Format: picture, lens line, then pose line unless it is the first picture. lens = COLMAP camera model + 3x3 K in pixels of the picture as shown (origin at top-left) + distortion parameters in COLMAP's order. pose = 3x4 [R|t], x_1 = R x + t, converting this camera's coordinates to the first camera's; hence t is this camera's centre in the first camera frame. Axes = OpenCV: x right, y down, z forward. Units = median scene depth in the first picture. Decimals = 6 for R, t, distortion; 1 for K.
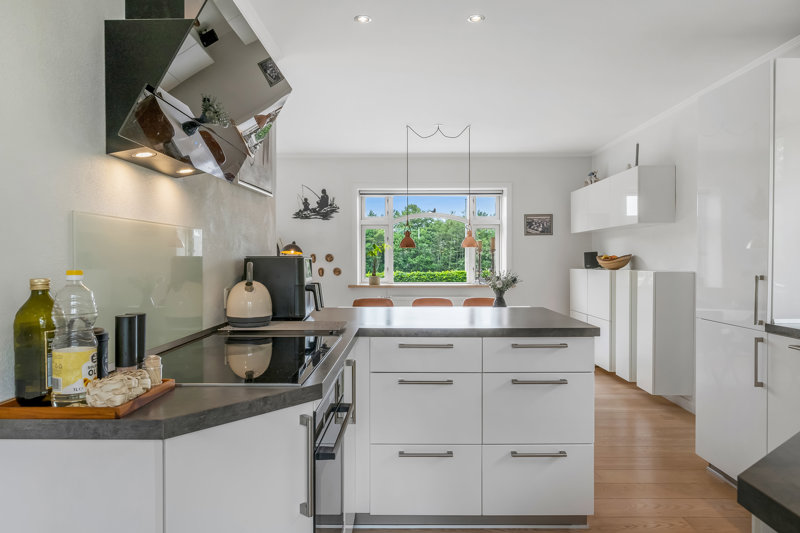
lens RADIAL K [[529.5, 0, 399.7], [0, 529.5, 281.4], [0, 0, 1]] dist [0.007173, 0.001232]
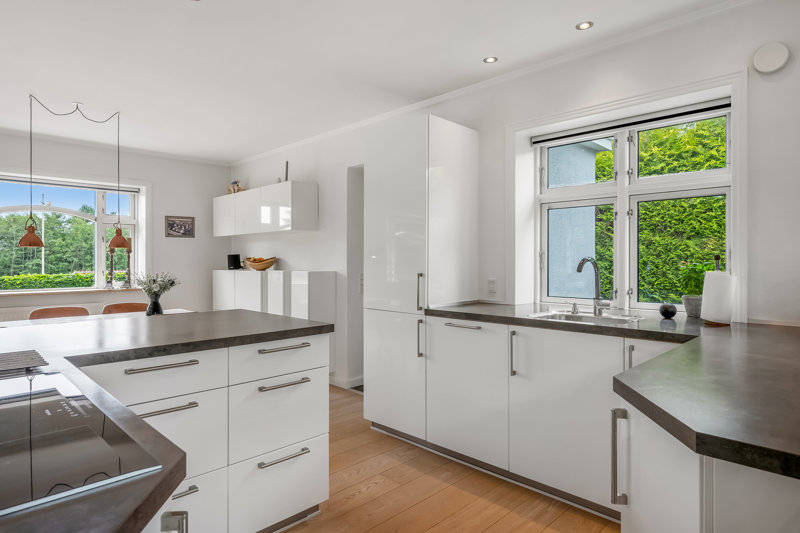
lens RADIAL K [[465.0, 0, 400.0], [0, 465.0, 266.5], [0, 0, 1]] dist [-0.002891, -0.001346]
pose [[0.696571, -0.007951, 0.717444, -0.099032], [0.029826, 0.999395, -0.017882, -0.004368], [-0.716867, 0.033855, 0.696387, 0.109108]]
